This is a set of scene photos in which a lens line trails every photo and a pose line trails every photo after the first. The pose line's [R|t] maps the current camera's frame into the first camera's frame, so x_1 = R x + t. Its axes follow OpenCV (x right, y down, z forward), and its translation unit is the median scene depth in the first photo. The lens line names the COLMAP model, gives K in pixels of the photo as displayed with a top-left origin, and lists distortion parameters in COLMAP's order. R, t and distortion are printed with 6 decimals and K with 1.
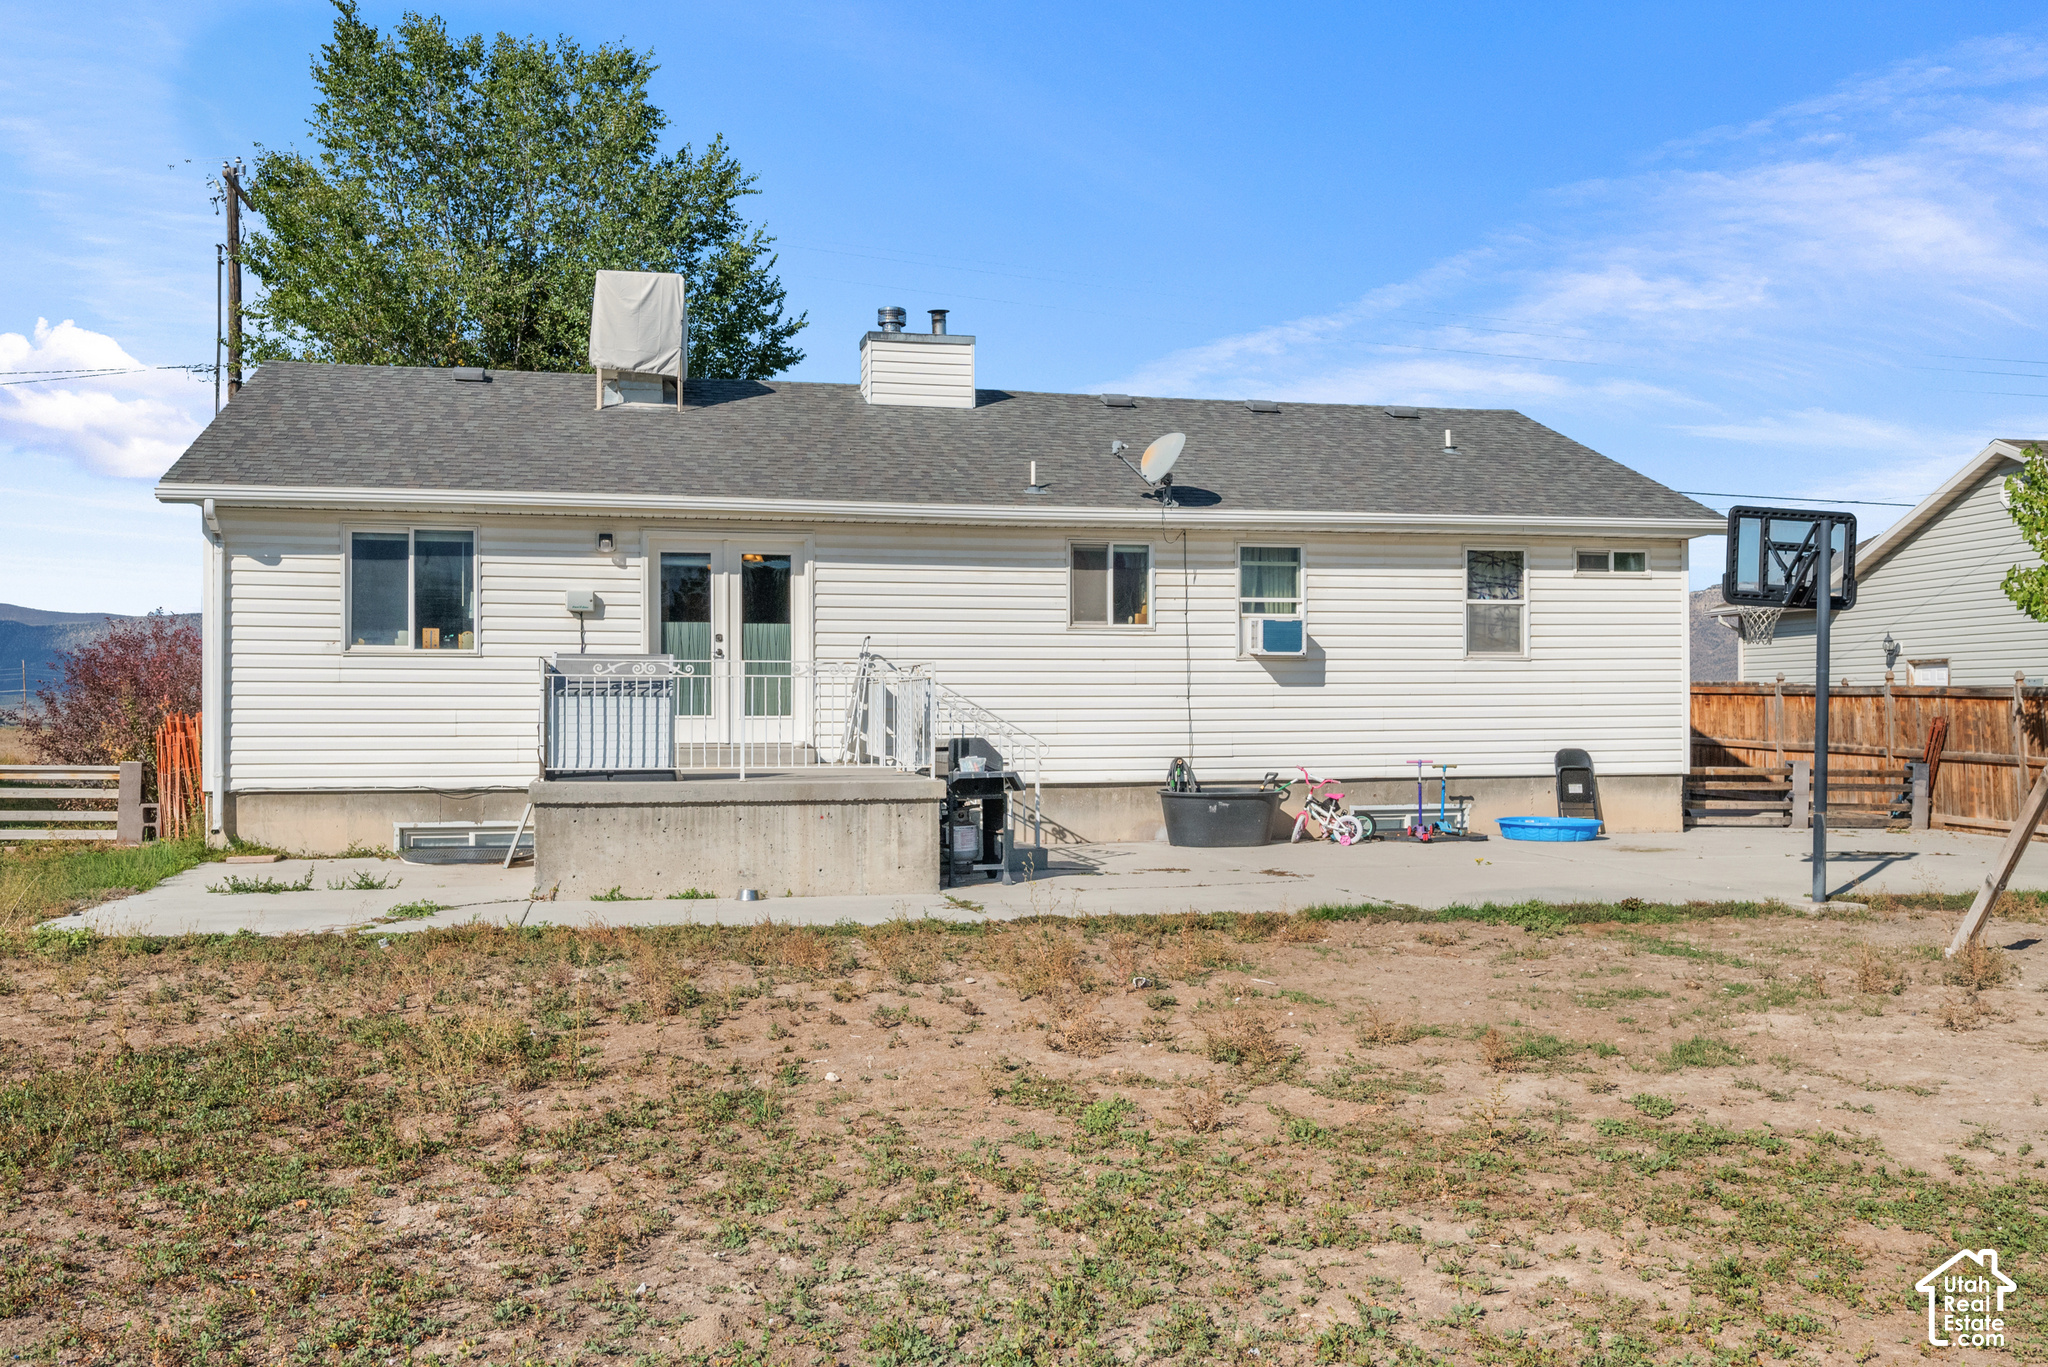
lens RADIAL K [[1766.2, 0, 1038.8], [0, 1766.2, 712.8], [0, 0, 1]] dist [-0.003390, -0.001109]
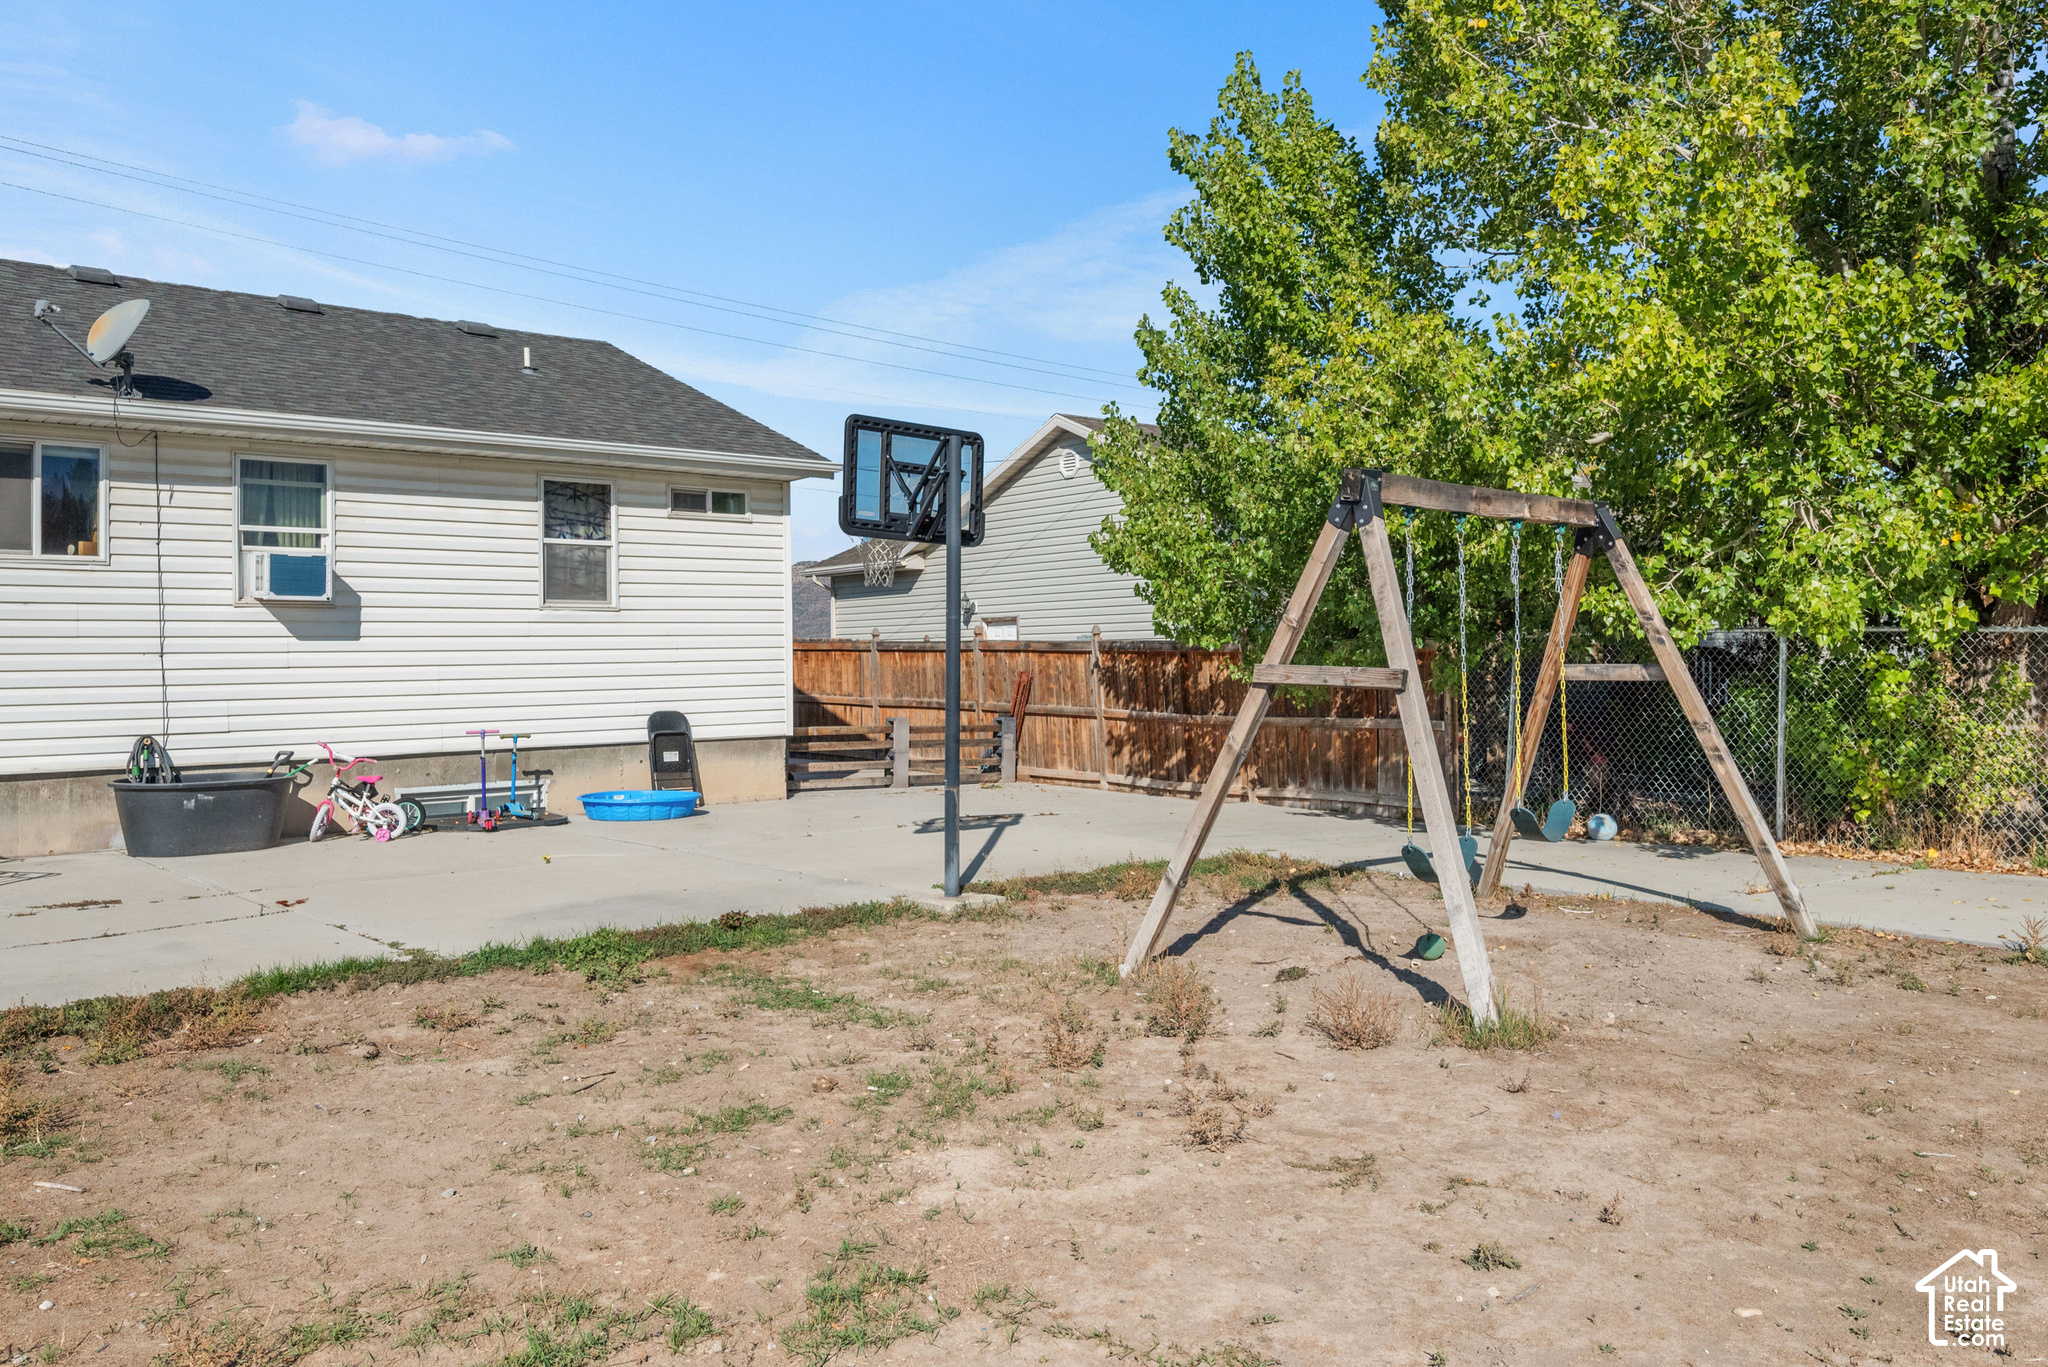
lens RADIAL K [[1579.2, 0, 1036.3], [0, 1579.2, 639.5], [0, 0, 1]] dist [-0.001713, -0.004705]
pose [[0.870764, 0.000080, 0.491701, 0.079006], [0.009902, 0.999794, -0.017697, 0.000323], [-0.491601, 0.020278, 0.870584, 0.234367]]
